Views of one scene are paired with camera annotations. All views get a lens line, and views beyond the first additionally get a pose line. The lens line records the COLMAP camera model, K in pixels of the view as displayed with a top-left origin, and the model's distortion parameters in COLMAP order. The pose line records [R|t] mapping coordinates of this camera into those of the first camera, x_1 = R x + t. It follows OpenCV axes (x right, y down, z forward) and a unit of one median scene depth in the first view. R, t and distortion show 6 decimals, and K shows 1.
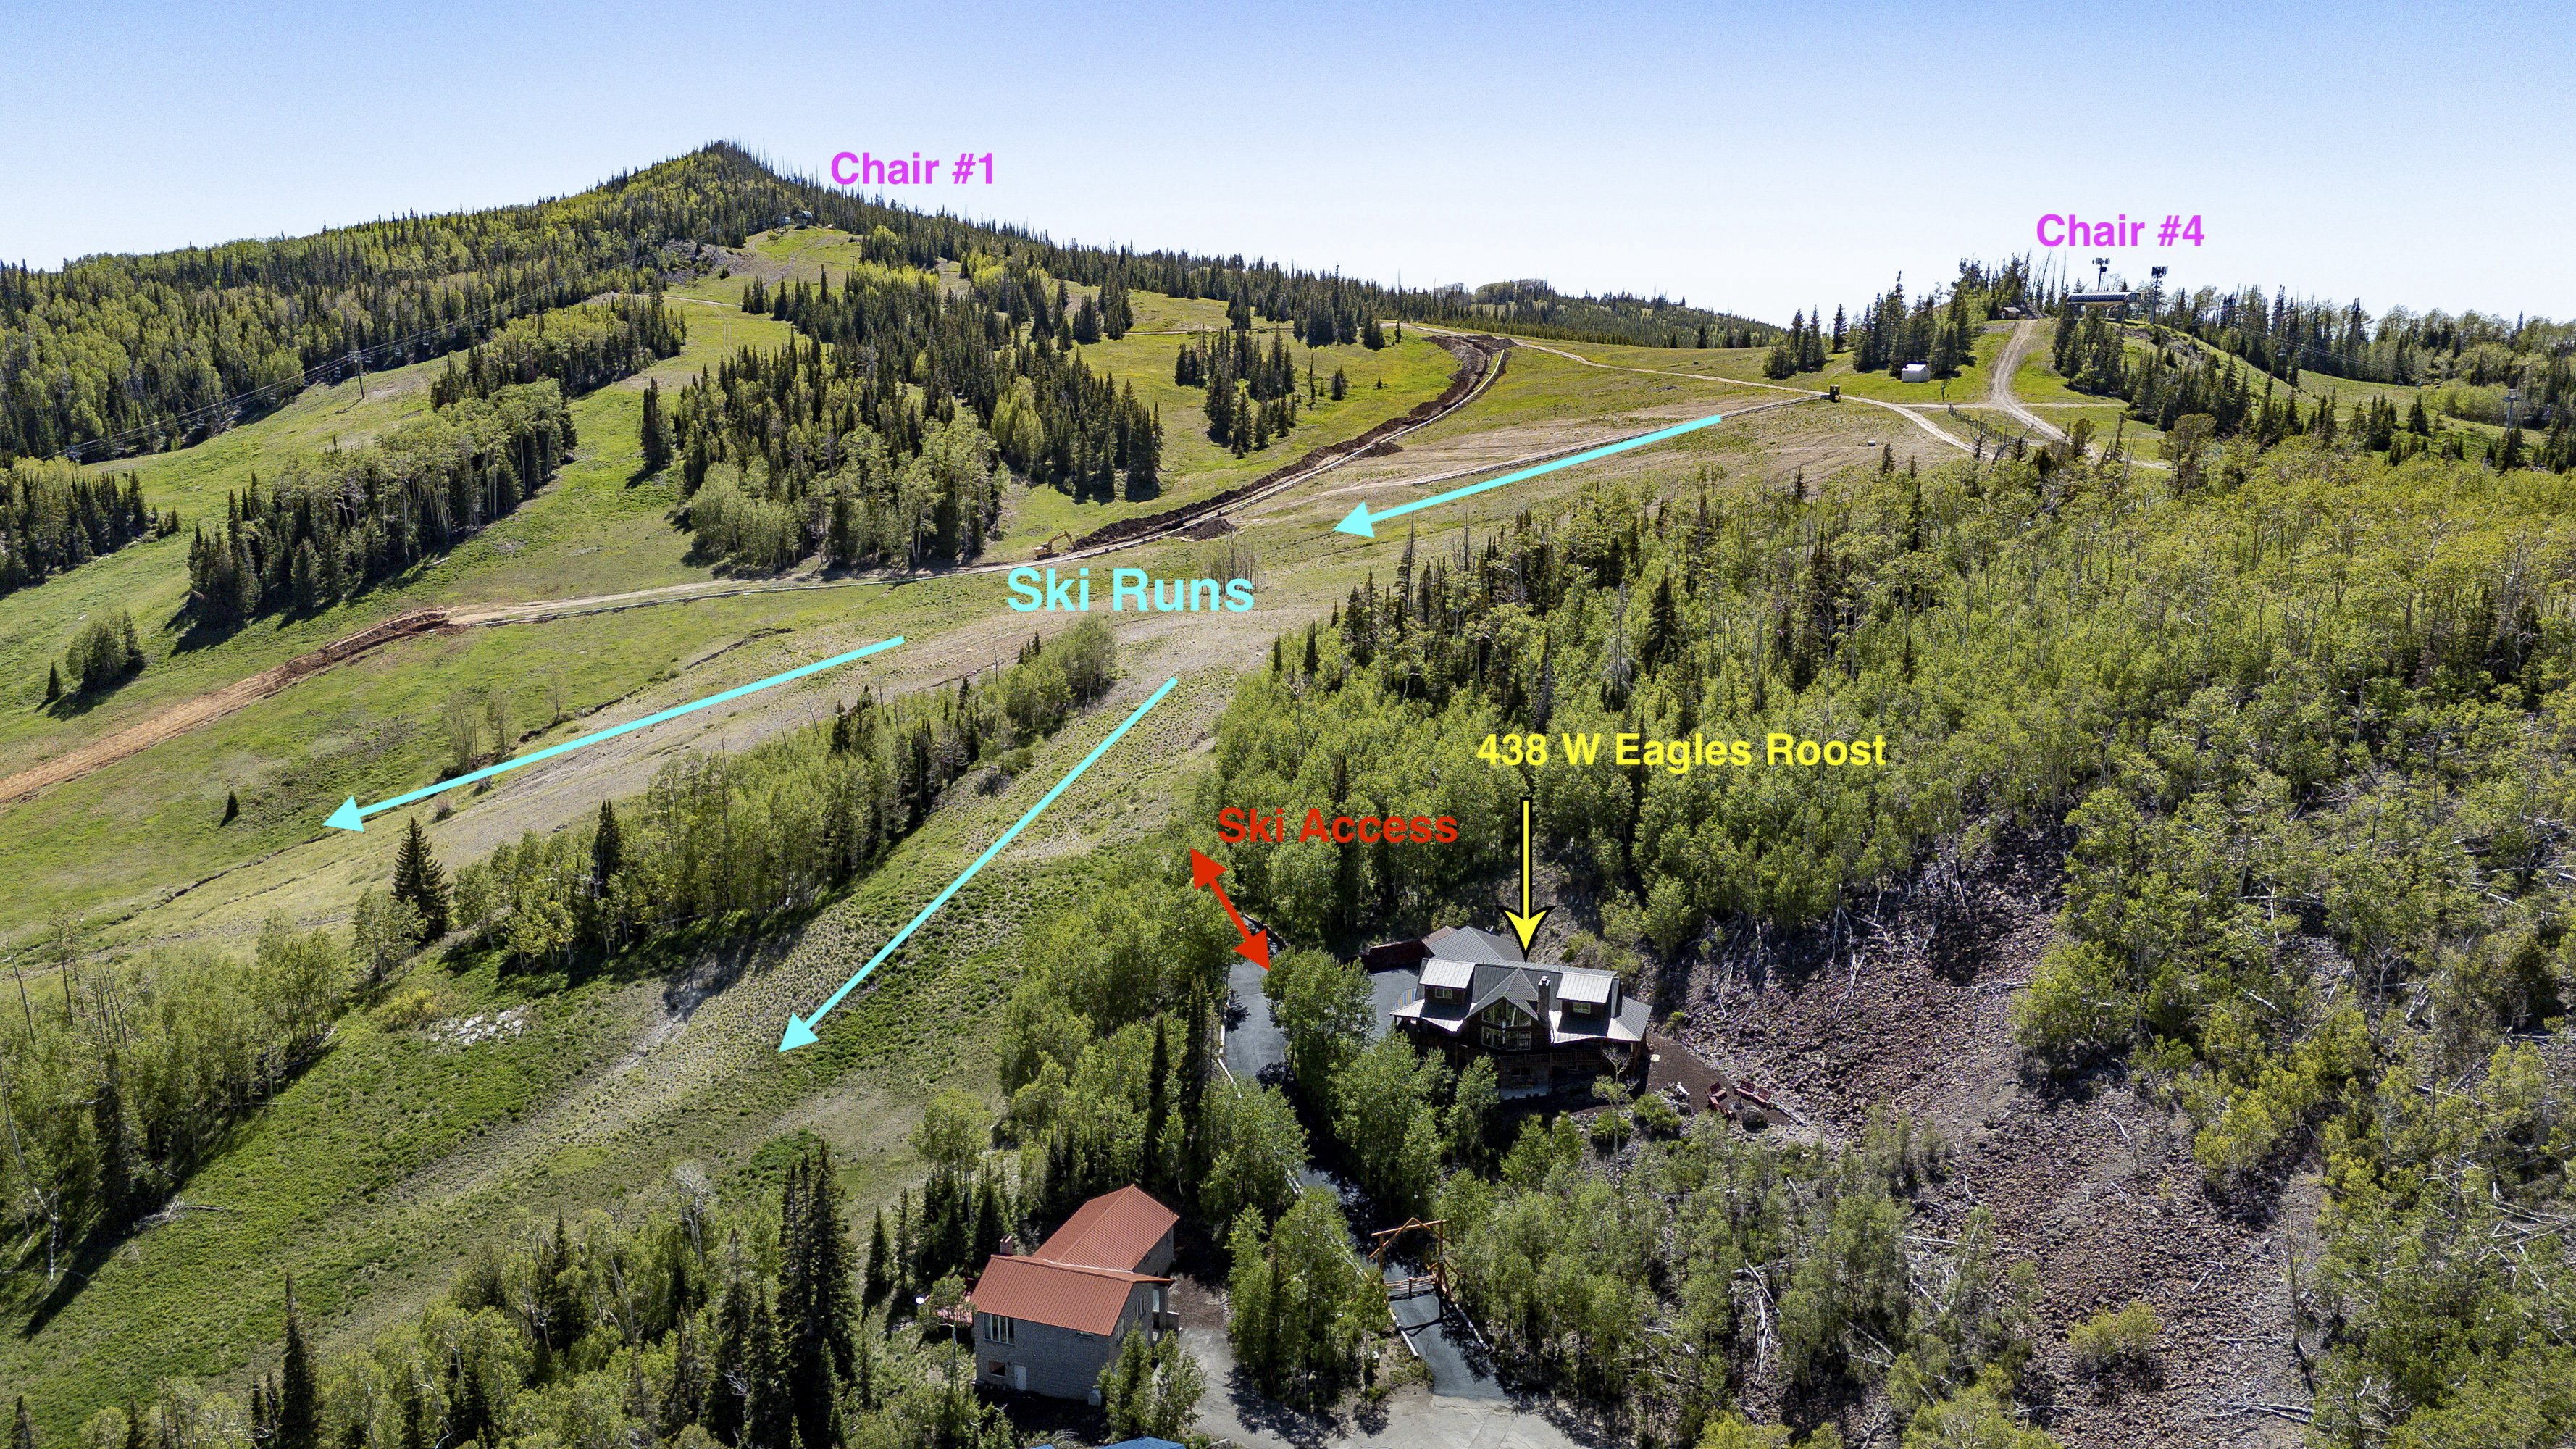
lens RADIAL K [[1888.6, 0, 1288.0], [0, 1888.6, 724.5], [0, 0, 1]] dist [0.081541, -0.091397]
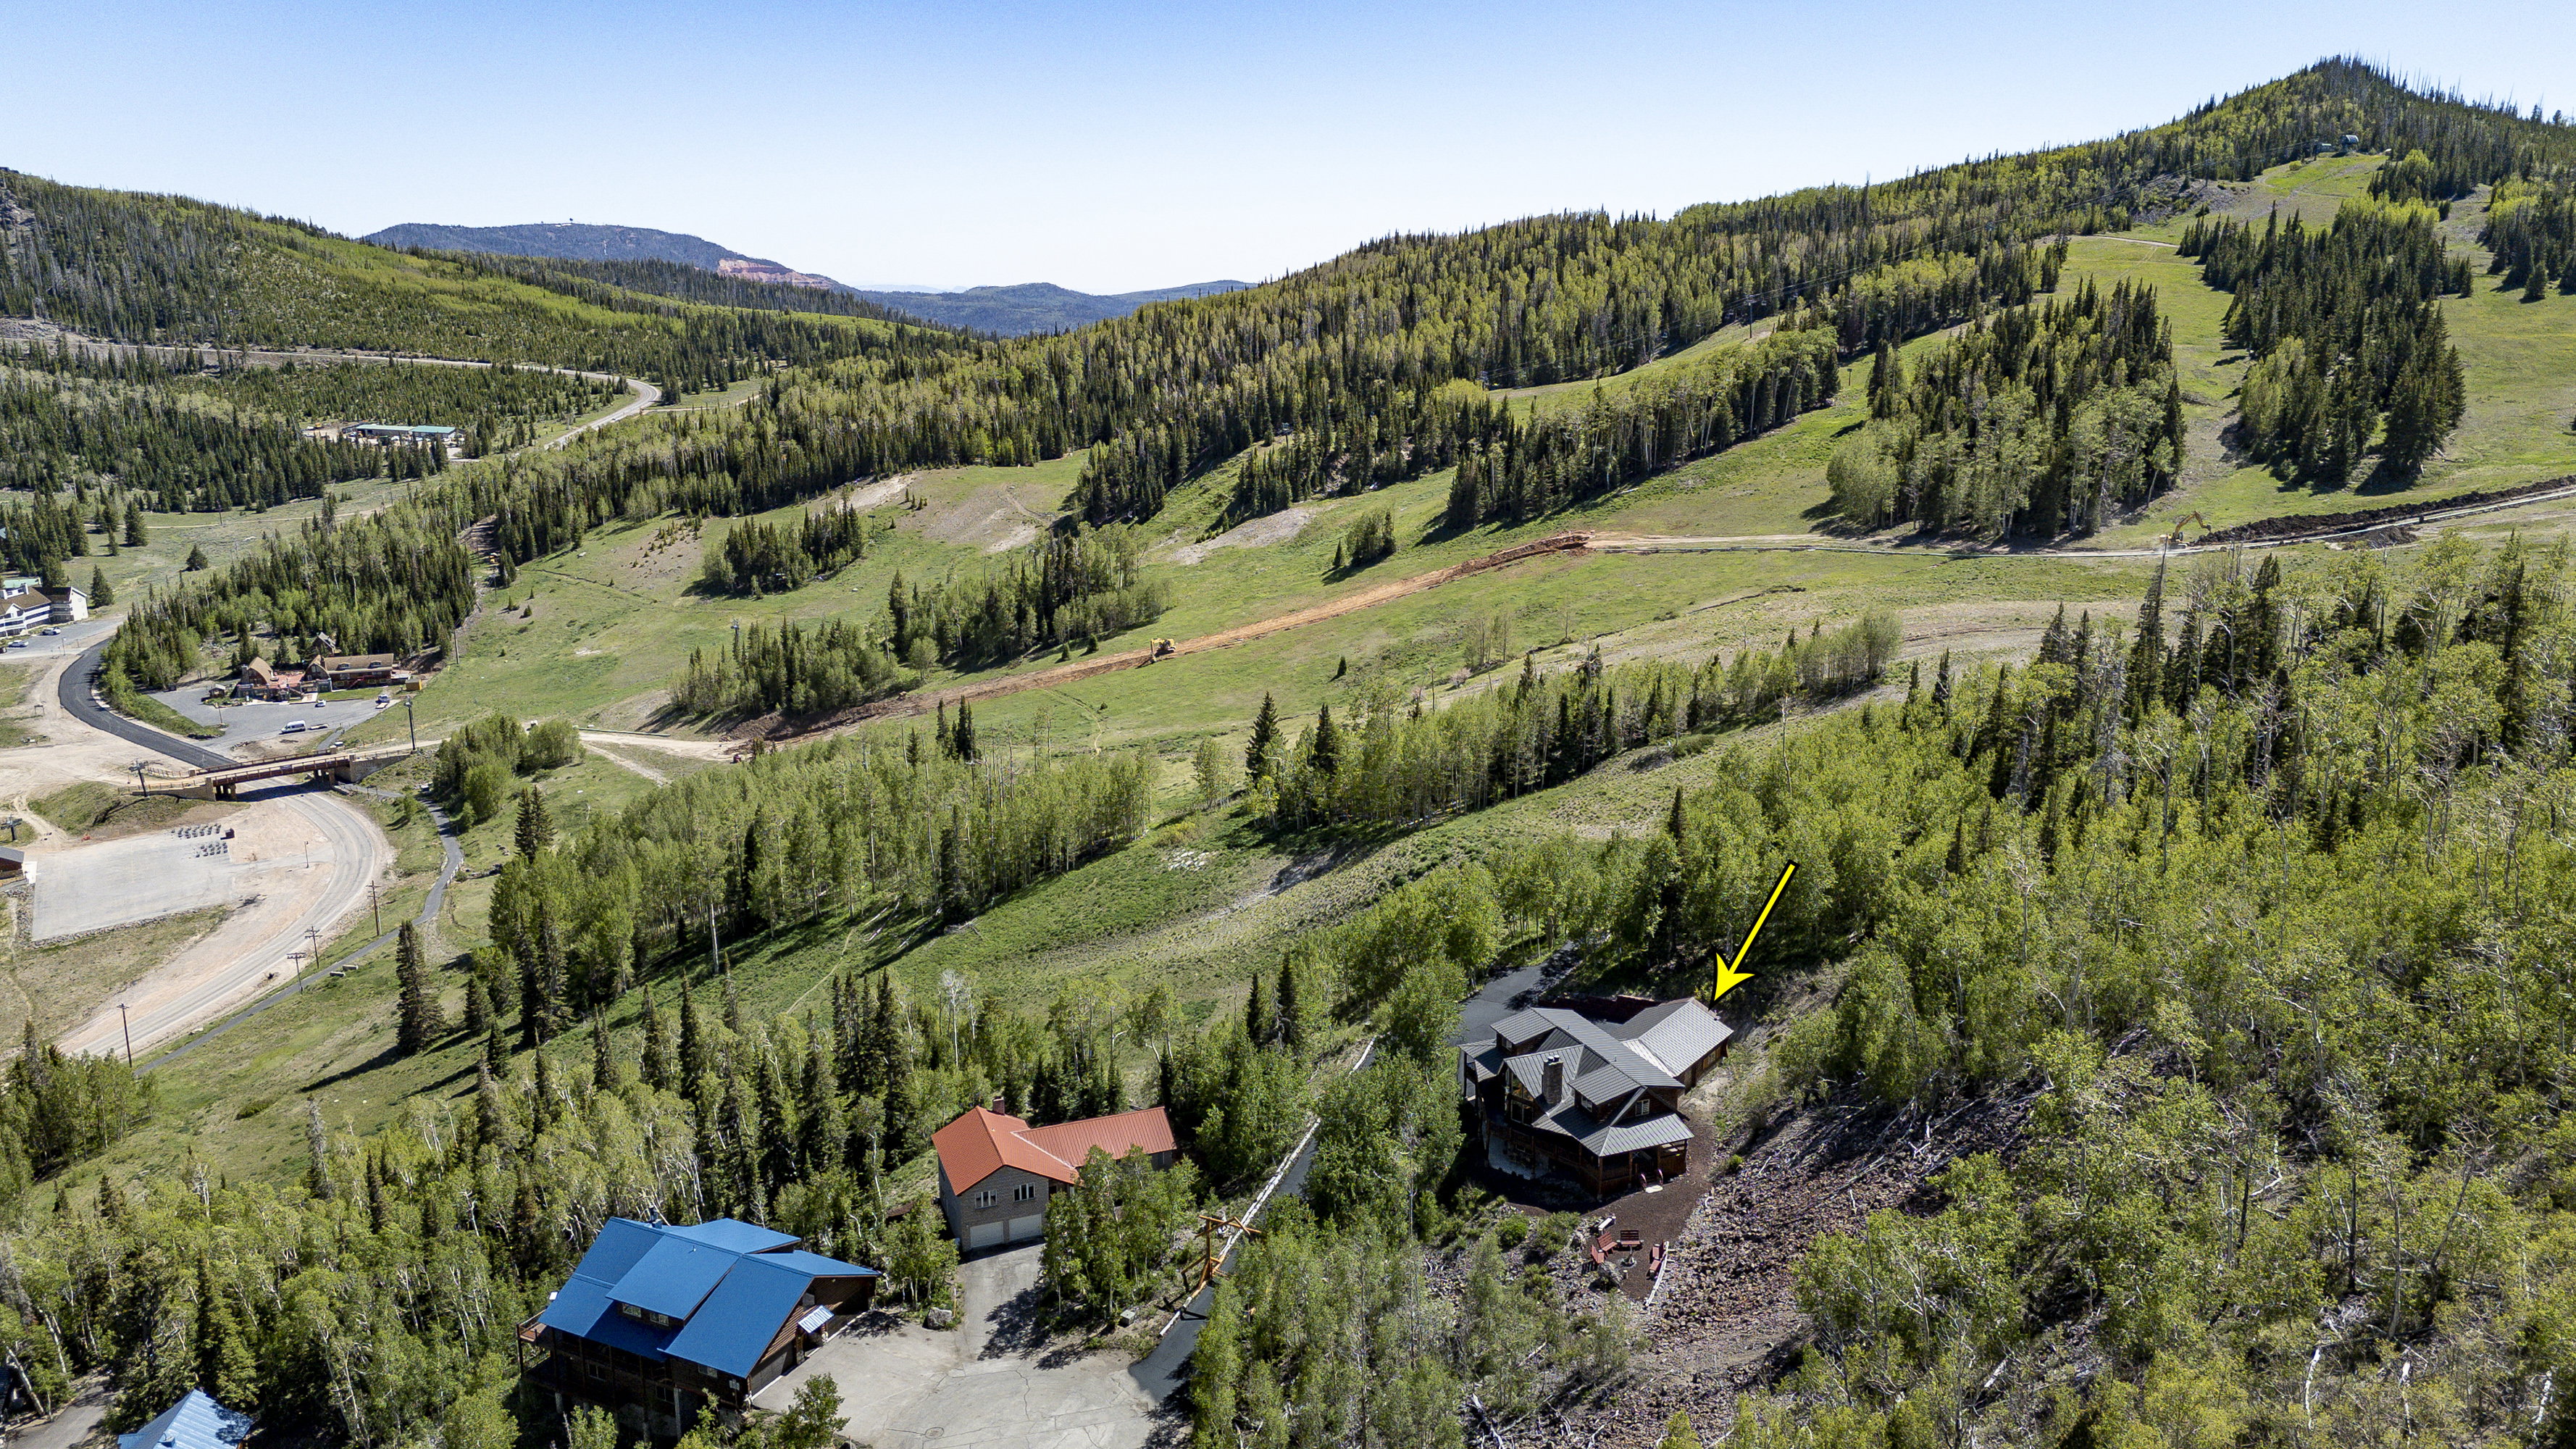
lens RADIAL K [[1888.6, 0, 1288.0], [0, 1888.6, 724.5], [0, 0, 1]] dist [0.081541, -0.091397]
pose [[0.615666, 0.189989, -0.764761, 0.292687], [-0.165647, 0.980019, 0.110112, -0.040101], [0.770400, 0.058888, 0.634835, 0.156324]]
